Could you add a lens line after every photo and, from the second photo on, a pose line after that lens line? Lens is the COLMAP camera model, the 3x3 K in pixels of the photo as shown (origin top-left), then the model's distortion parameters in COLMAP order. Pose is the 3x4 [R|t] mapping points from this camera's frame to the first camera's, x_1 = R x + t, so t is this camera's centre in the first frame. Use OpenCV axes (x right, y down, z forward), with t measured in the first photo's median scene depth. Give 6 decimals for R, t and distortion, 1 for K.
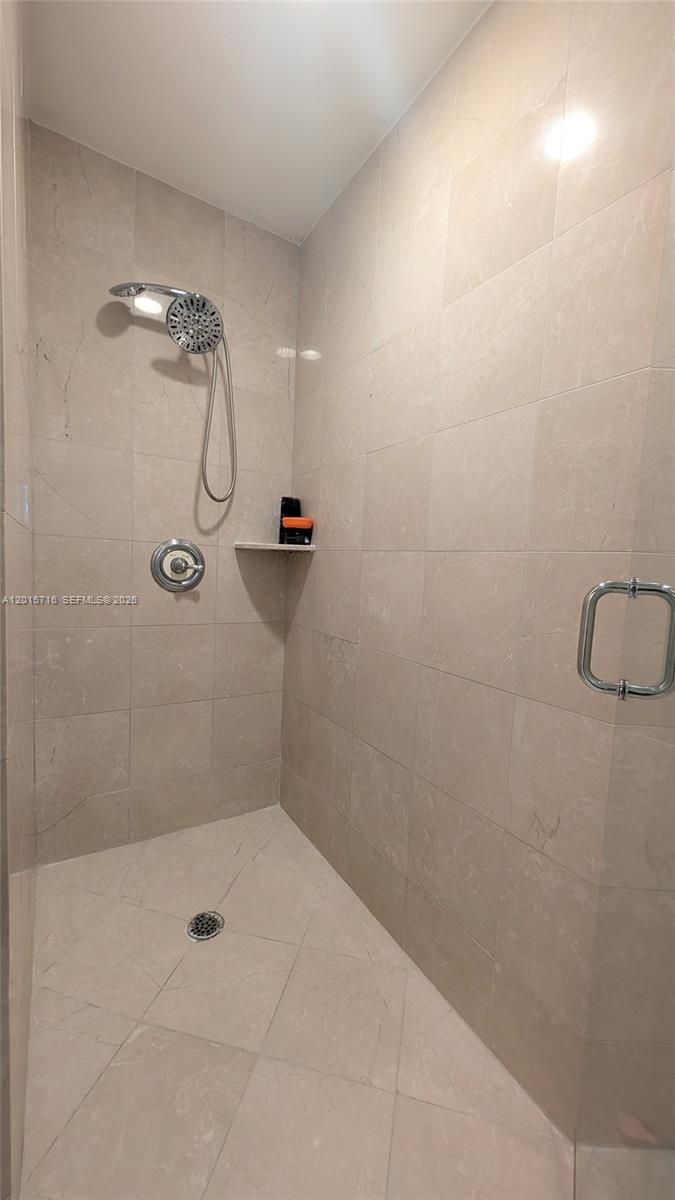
lens RADIAL K [[451.8, 0, 345.6], [0, 451.8, 600.2], [0, 0, 1]] dist [0.009267, -0.000094]
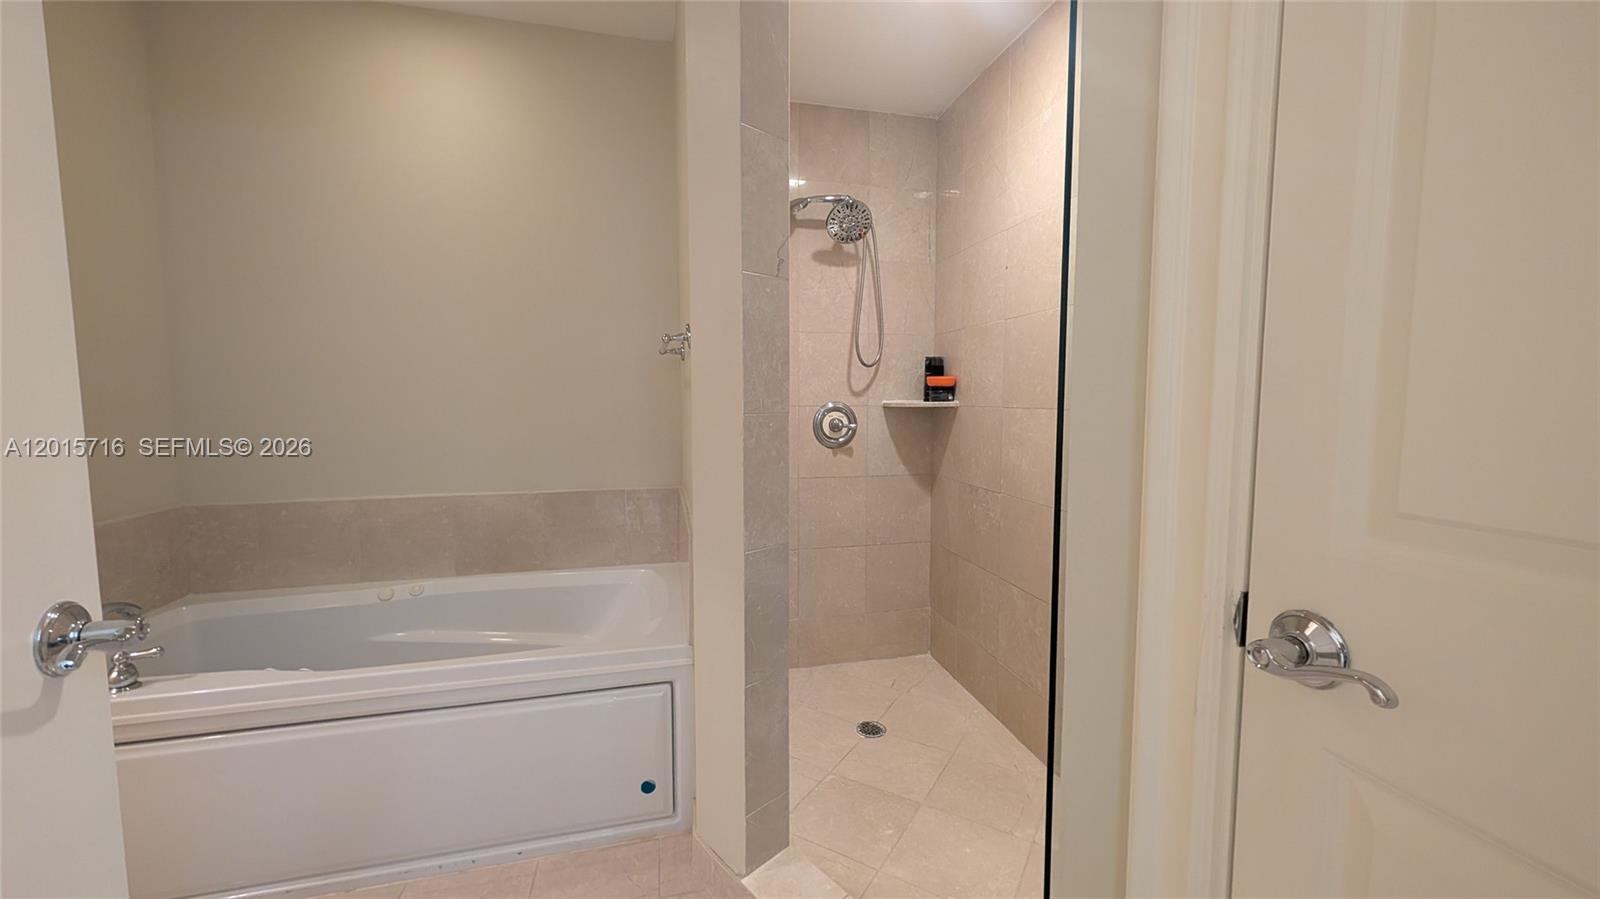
lens RADIAL K [[602.4, 0, 795.3], [0, 602.4, 442.4], [0, 0, 1]] dist [0.009267, -0.000094]
pose [[0.940752, -0.024944, -0.338176, 0.048100], [0.020166, 0.999641, -0.017634, -0.008206], [0.338495, 0.009769, 0.940918, -0.461940]]
